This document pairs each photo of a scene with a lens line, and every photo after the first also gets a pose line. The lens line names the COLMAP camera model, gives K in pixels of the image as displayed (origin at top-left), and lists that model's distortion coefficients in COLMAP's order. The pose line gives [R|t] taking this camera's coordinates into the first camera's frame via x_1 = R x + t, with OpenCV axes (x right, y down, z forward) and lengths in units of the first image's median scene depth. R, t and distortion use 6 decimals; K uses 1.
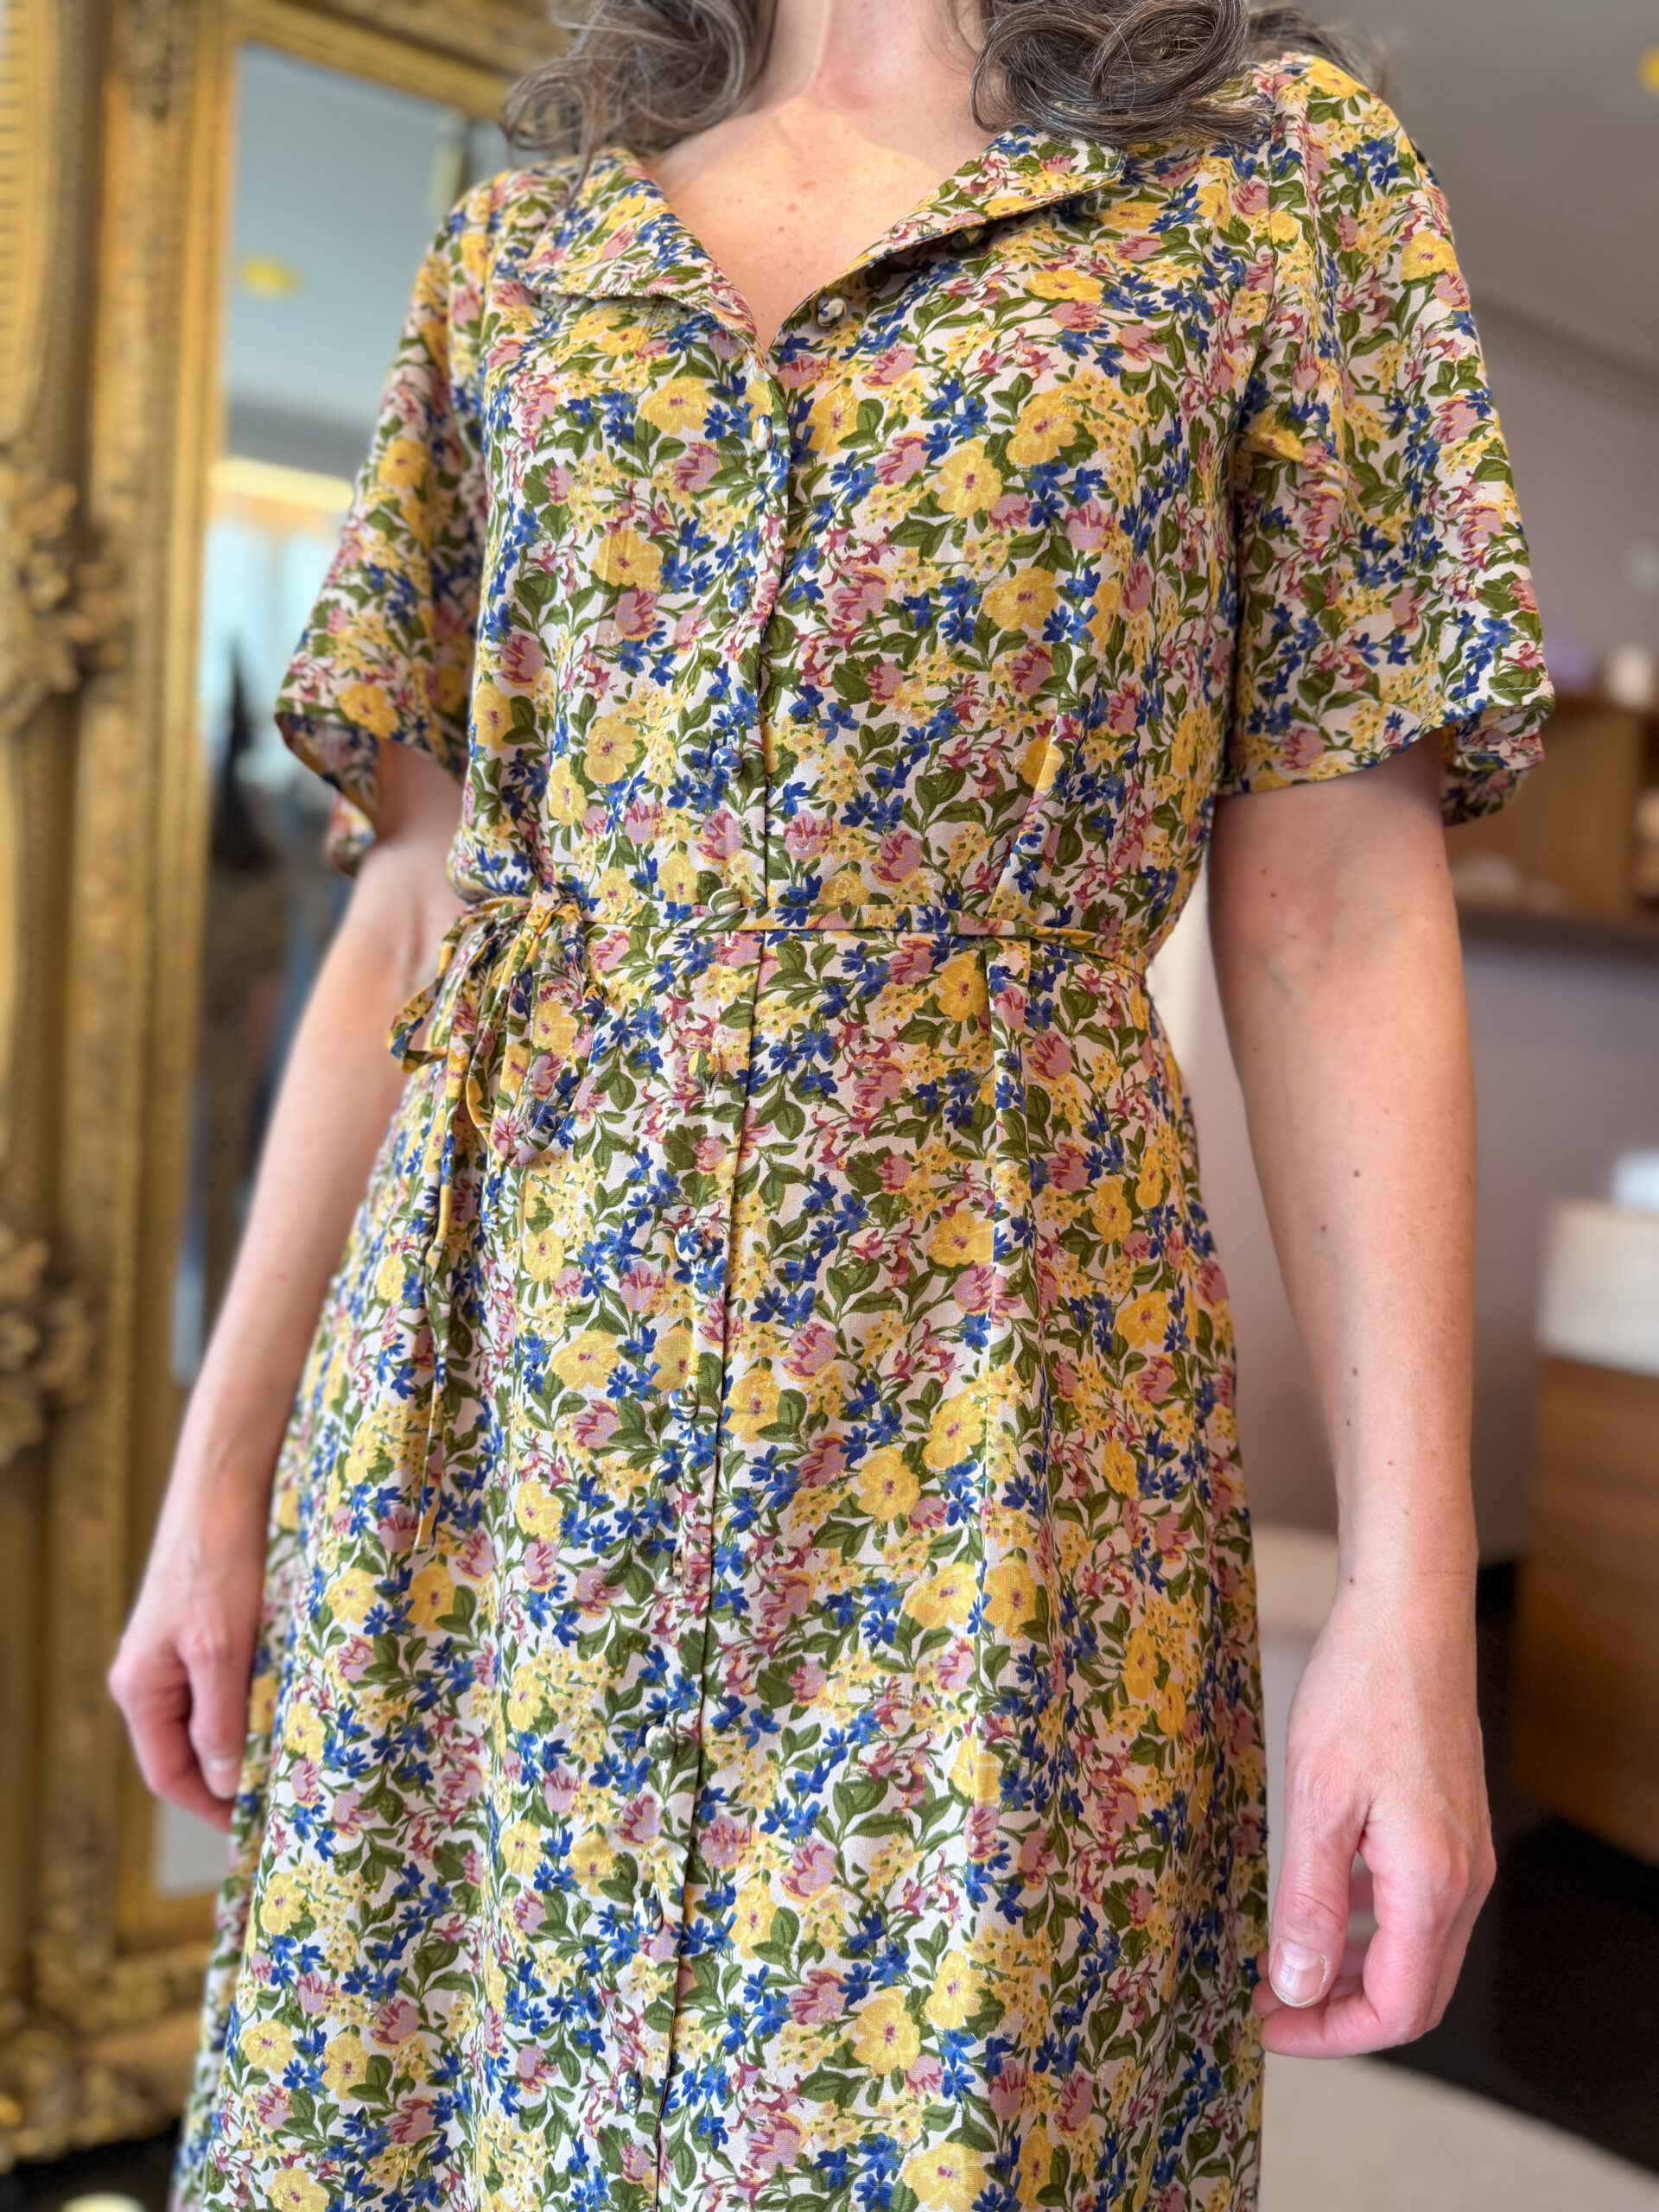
lens RADIAL K [[1554.9, 0, 829.5], [0, 1554.9, 1106.0], [0, 0, 1]] dist [0.061128, 0.000069]
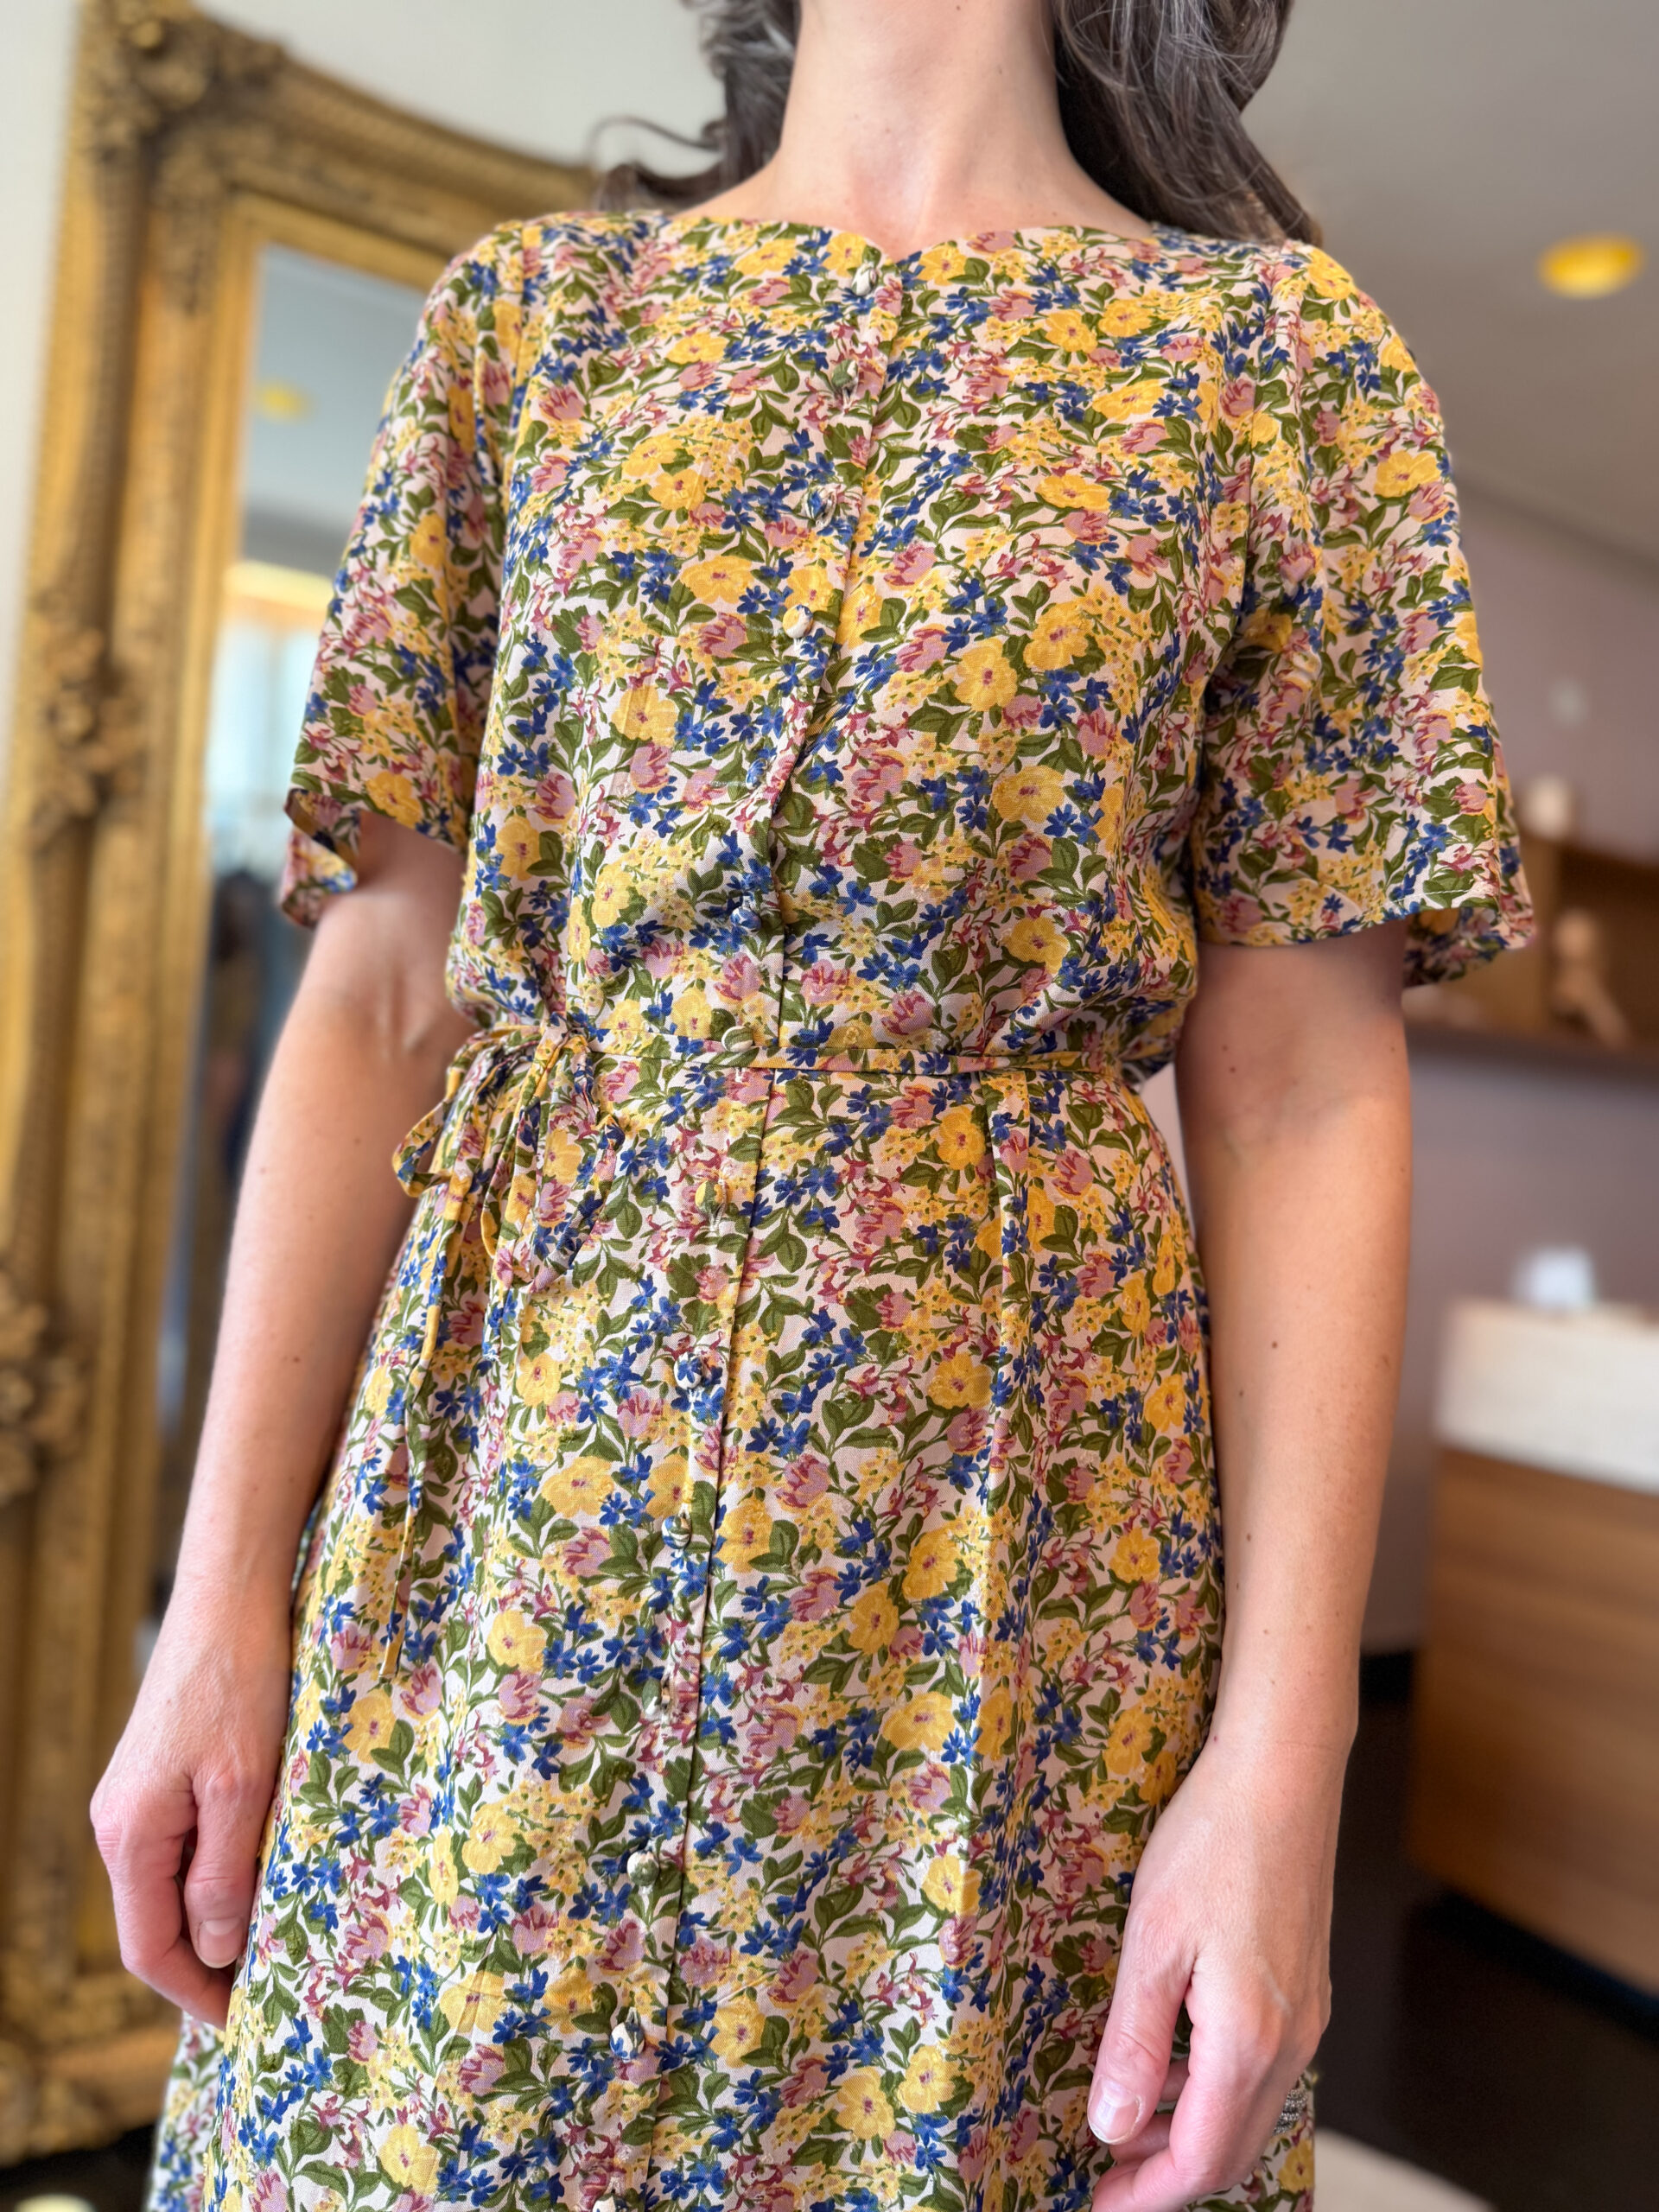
lens RADIAL K [[1557.8, 0, 874.9], [0, 1557.8, 1103.1], [0, 0, 1]] dist [0.047617, -0.002122]
pose [[0.999020, 0.034413, 0.027847, -0.002929], [-0.031922, 0.995832, -0.085435, -0.003029], [-0.030671, 0.084463, 0.995954, -0.034211]]
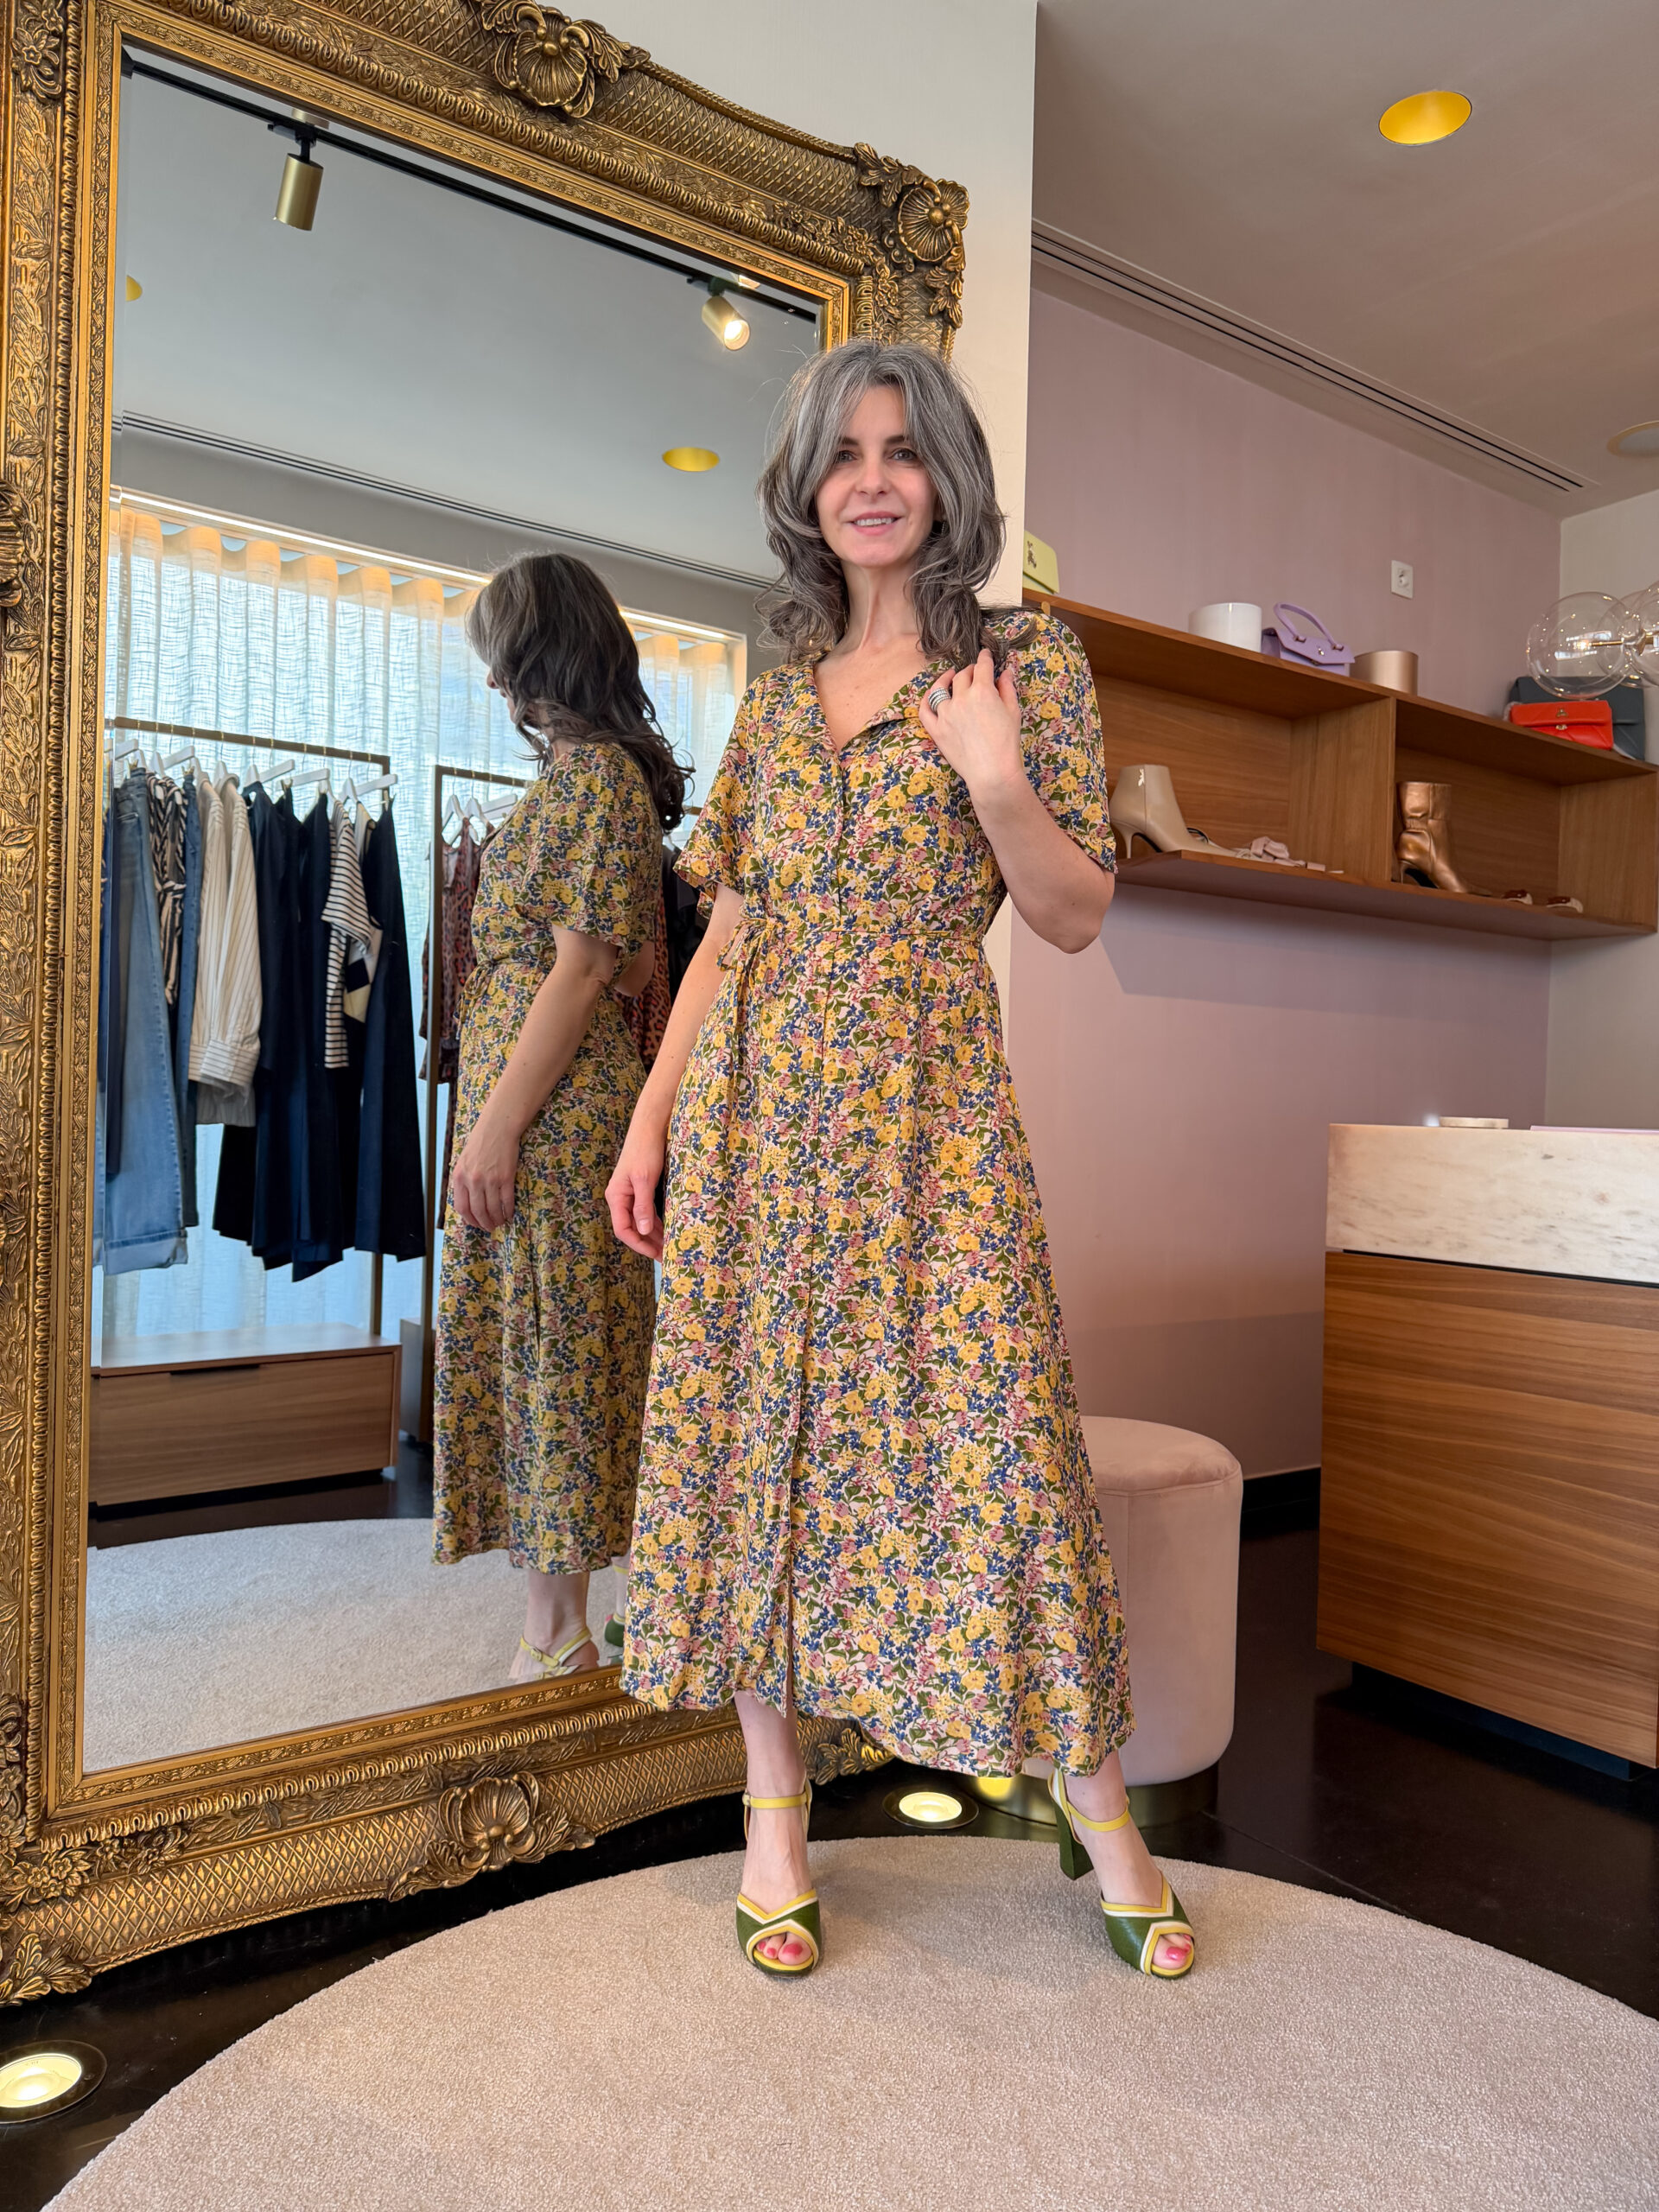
lens RADIAL K [[1545.2, 0, 825.6], [0, 1545.2, 1146.0], [0, 0, 1]] dist [-0.000567, 0.001204]
pose [[0.986122, 0.017111, -0.165141, 0.481827], [-0.010645, 0.999145, 0.039959, 0.212966], [0.165683, -0.037647, 0.985460, -2.228585]]
